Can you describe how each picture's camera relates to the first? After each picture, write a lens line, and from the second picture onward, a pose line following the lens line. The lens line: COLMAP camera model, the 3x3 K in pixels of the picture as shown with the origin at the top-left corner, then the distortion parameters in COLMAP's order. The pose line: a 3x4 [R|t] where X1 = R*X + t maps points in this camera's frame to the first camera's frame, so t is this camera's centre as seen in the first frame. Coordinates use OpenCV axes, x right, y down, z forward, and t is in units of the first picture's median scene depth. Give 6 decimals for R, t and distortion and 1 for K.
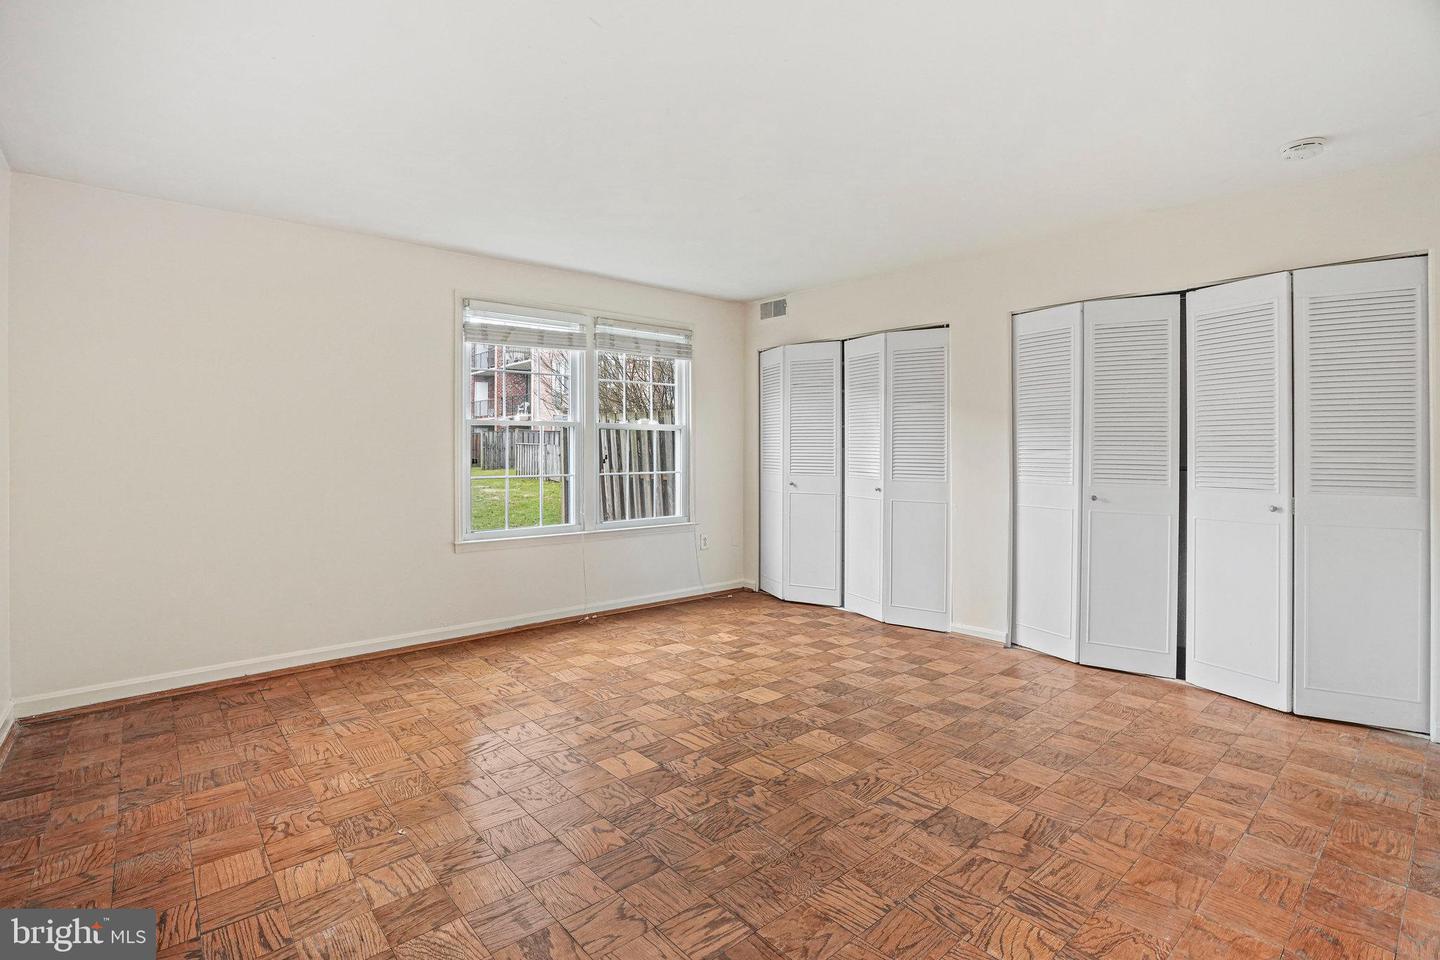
lens RADIAL K [[687.0, 0, 709.3], [0, 687.0, 452.6], [0, 0, 1]] dist [-0.054167, 0.019581]
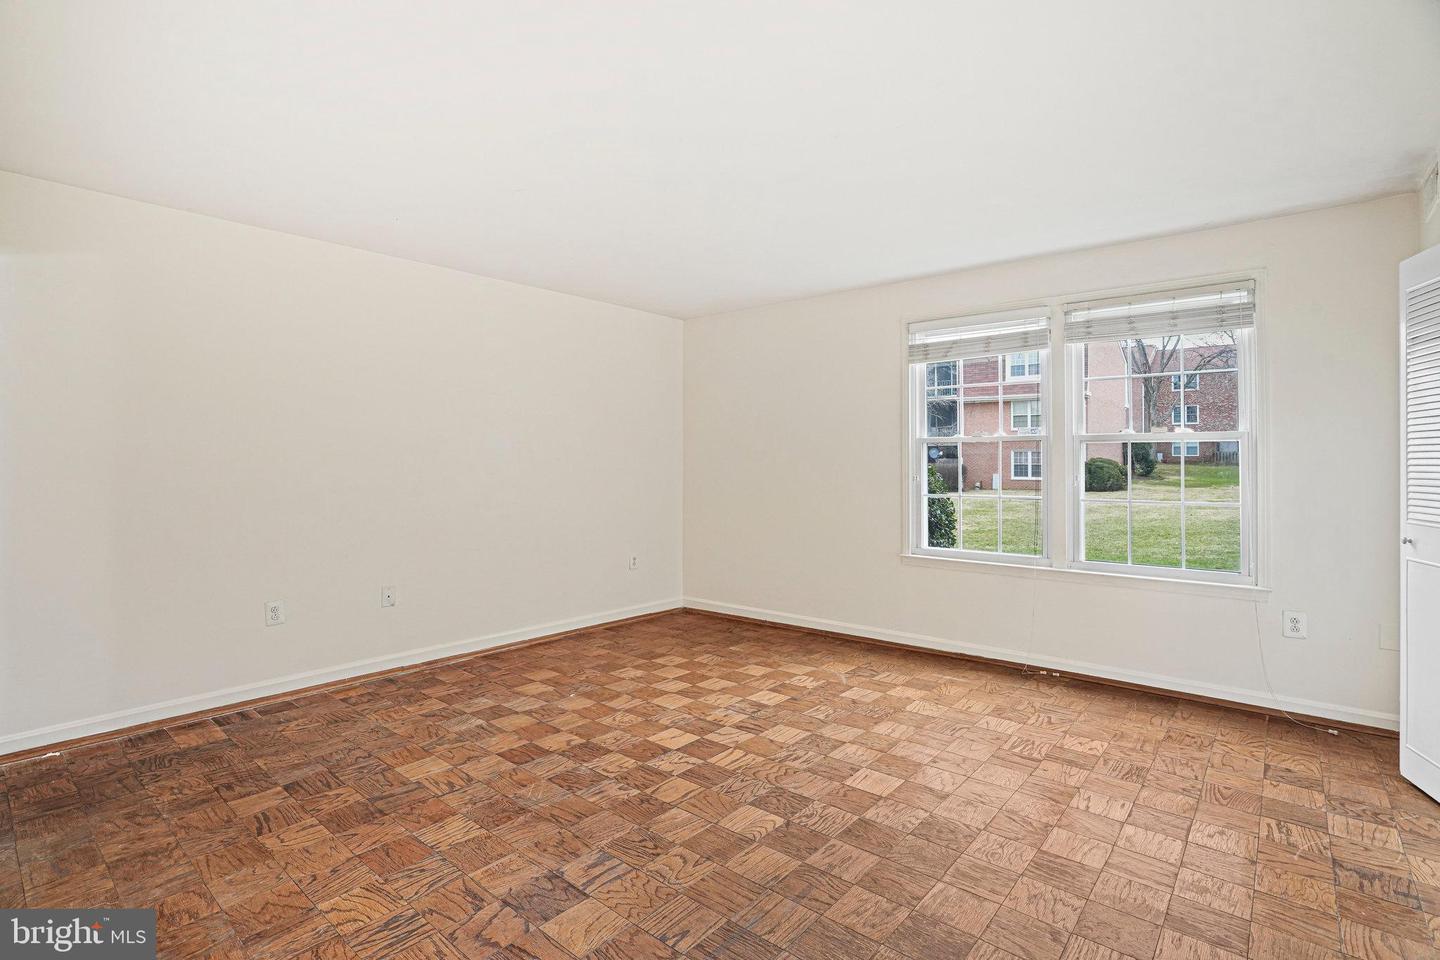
lens RADIAL K [[687.0, 0, 713.6], [0, 687.0, 464.9], [0, 0, 1]] dist [-0.054167, 0.019581]
pose [[0.153043, 0.004539, -0.988209, 0.817272], [-0.006733, 0.999971, 0.003550, -0.012920], [0.988197, 0.006110, 0.153069, 0.691934]]
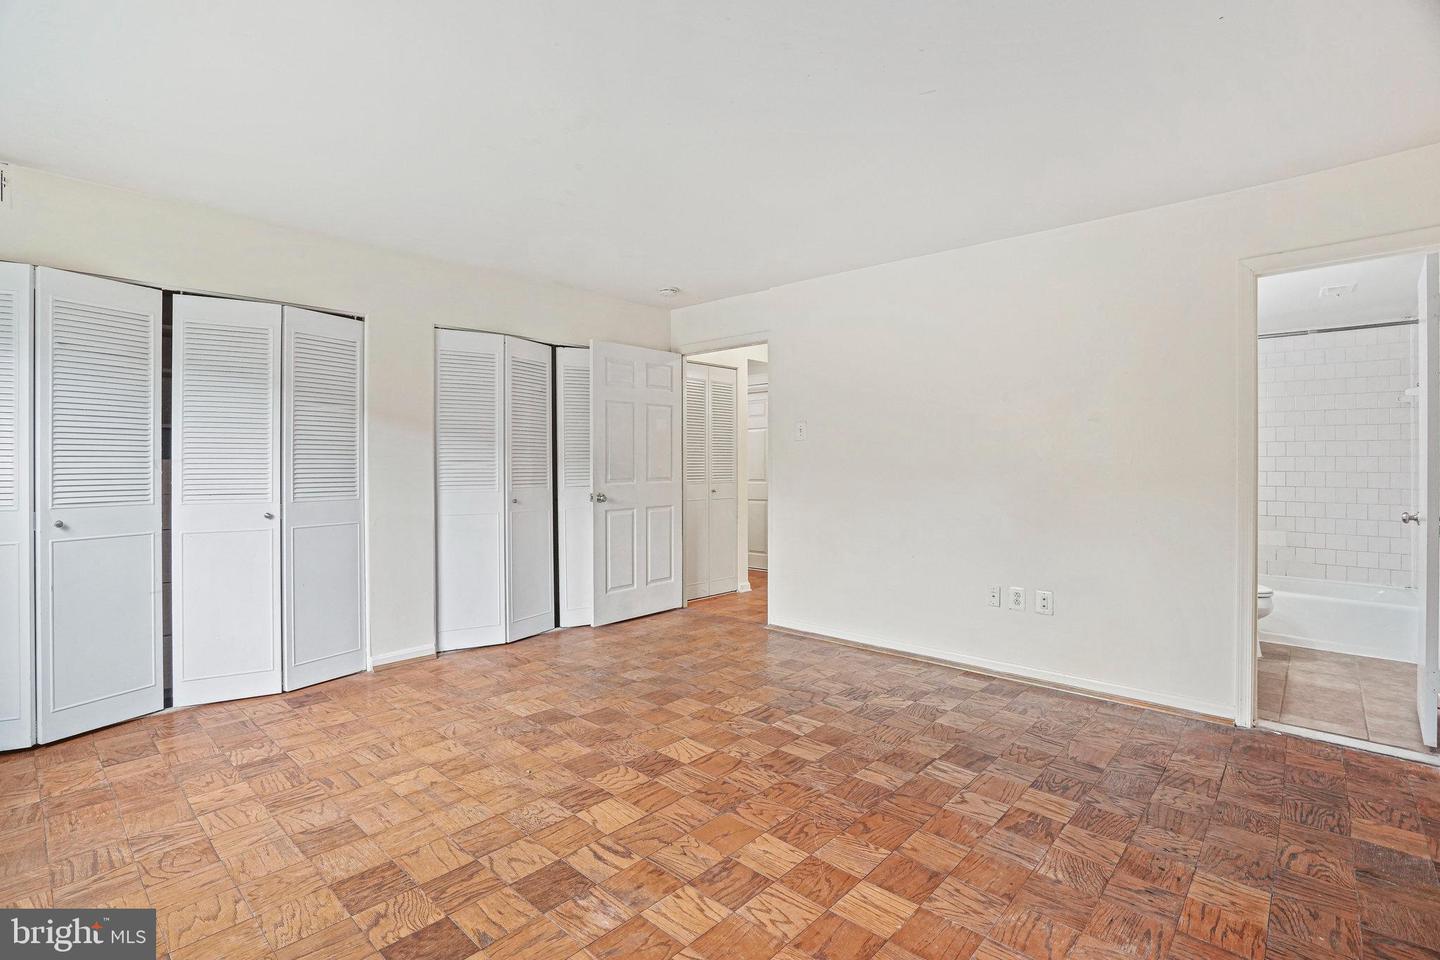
lens RADIAL K [[687.0, 0, 705.3], [0, 687.0, 470.4], [0, 0, 1]] dist [-0.054167, 0.019581]
pose [[-0.114763, -0.013164, 0.993306, -0.740935], [0.006767, 0.999879, 0.014033, -0.002652], [-0.993370, 0.008332, -0.114660, 0.874152]]
